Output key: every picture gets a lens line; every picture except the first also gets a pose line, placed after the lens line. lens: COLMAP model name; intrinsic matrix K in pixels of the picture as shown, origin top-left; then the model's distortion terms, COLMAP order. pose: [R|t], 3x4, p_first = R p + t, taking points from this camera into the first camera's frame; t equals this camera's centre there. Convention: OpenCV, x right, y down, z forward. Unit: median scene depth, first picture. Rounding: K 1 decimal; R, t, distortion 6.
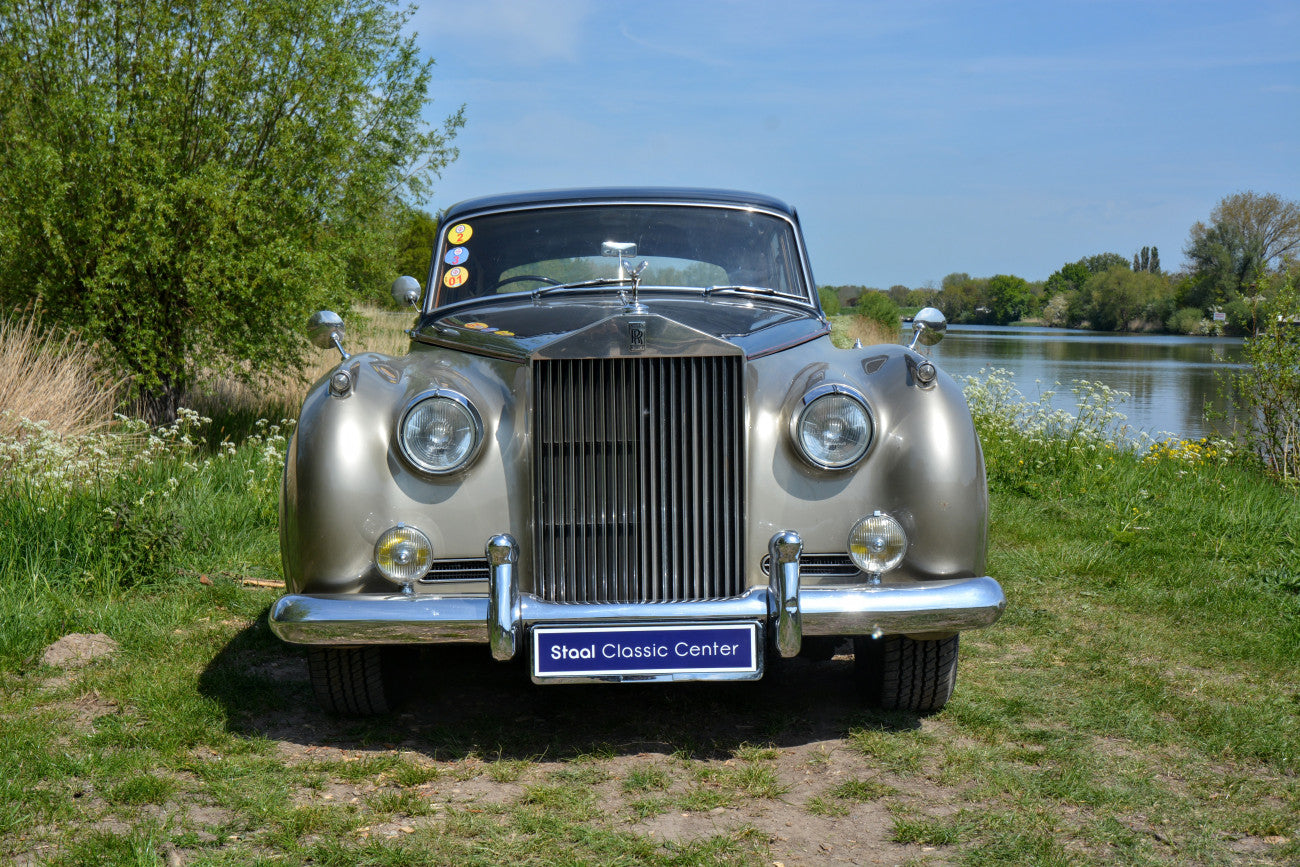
lens RADIAL K [[1651.9, 0, 650.6], [0, 1651.9, 421.1], [0, 0, 1]] dist [0.064305, 0.000000]
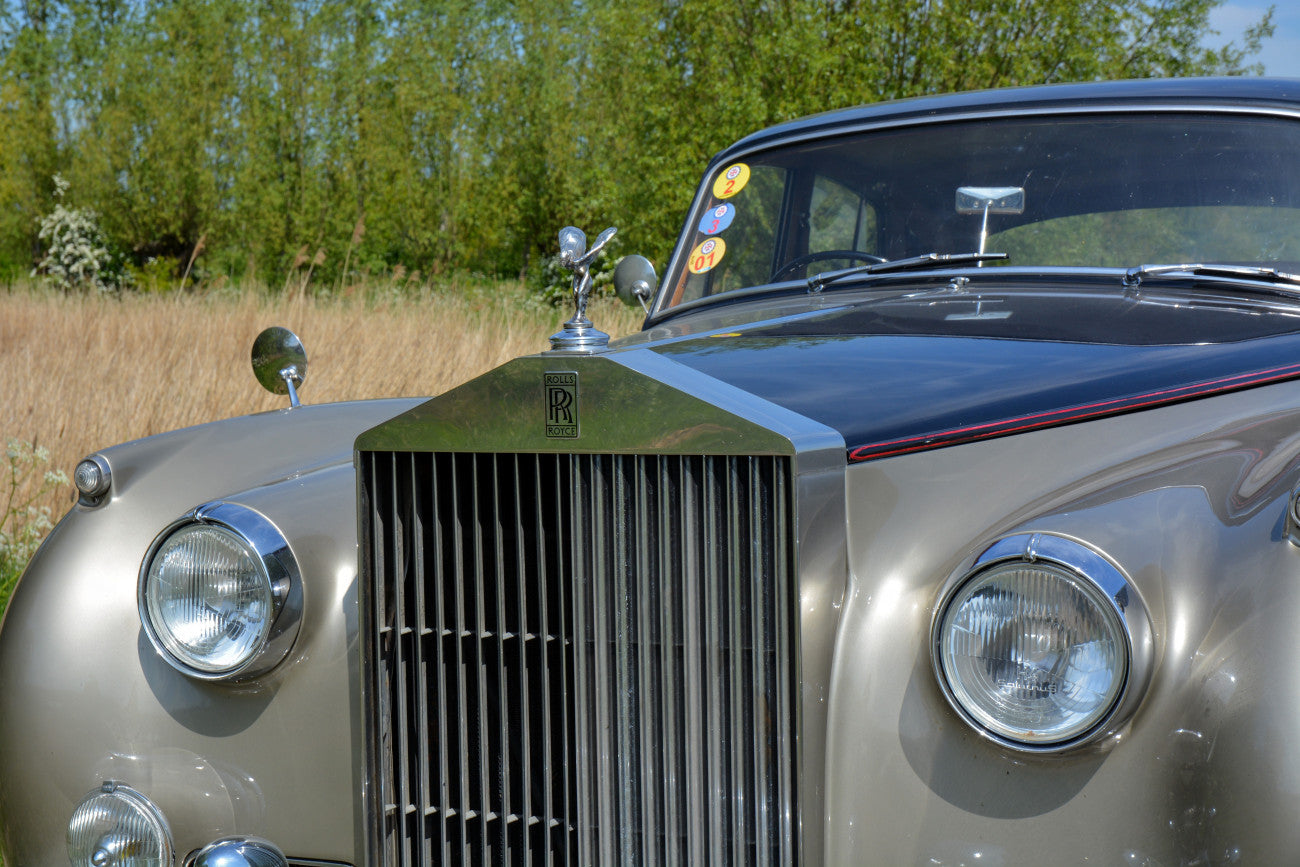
lens RADIAL K [[1895.3, 0, 694.7], [0, 1895.3, 461.1], [0, 0, 1]] dist [0.132899, 0.000000]
pose [[0.904928, 0.032047, -0.424357, 0.172388], [-0.019125, 0.999216, 0.034676, -0.039901], [0.425136, -0.023263, 0.904831, 0.414977]]
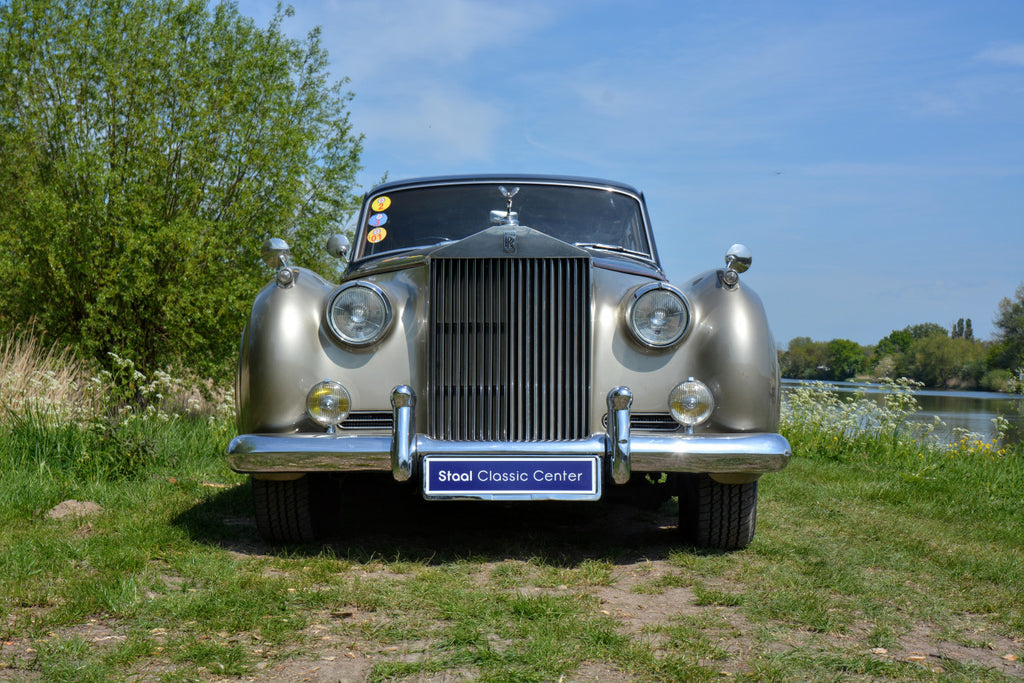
lens RADIAL K [[1379.1, 0, 510.2], [0, 1379.1, 341.4], [0, 0, 1]] dist [0.089027, 0.000000]
pose [[0.999552, 0.016493, -0.024973, 0.015457], [-0.018499, 0.996434, -0.082326, 0.087110], [0.023526, 0.082751, 0.996293, -0.067552]]
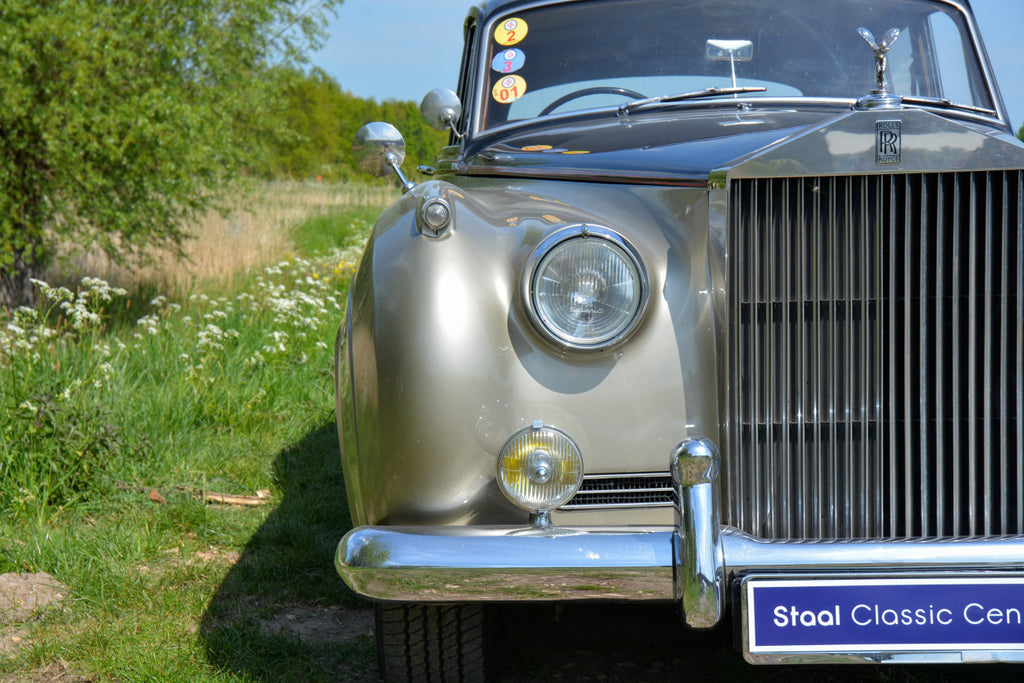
lens RADIAL K [[1854.7, 0, 501.4], [0, 1854.7, 341.0], [0, 0, 1]] dist [0.204436, 0.000000]
pose [[0.999705, -0.003423, -0.024028, -0.107186], [0.003887, 0.999806, 0.019307, 0.010125], [0.023958, -0.019395, 0.999525, 0.176086]]
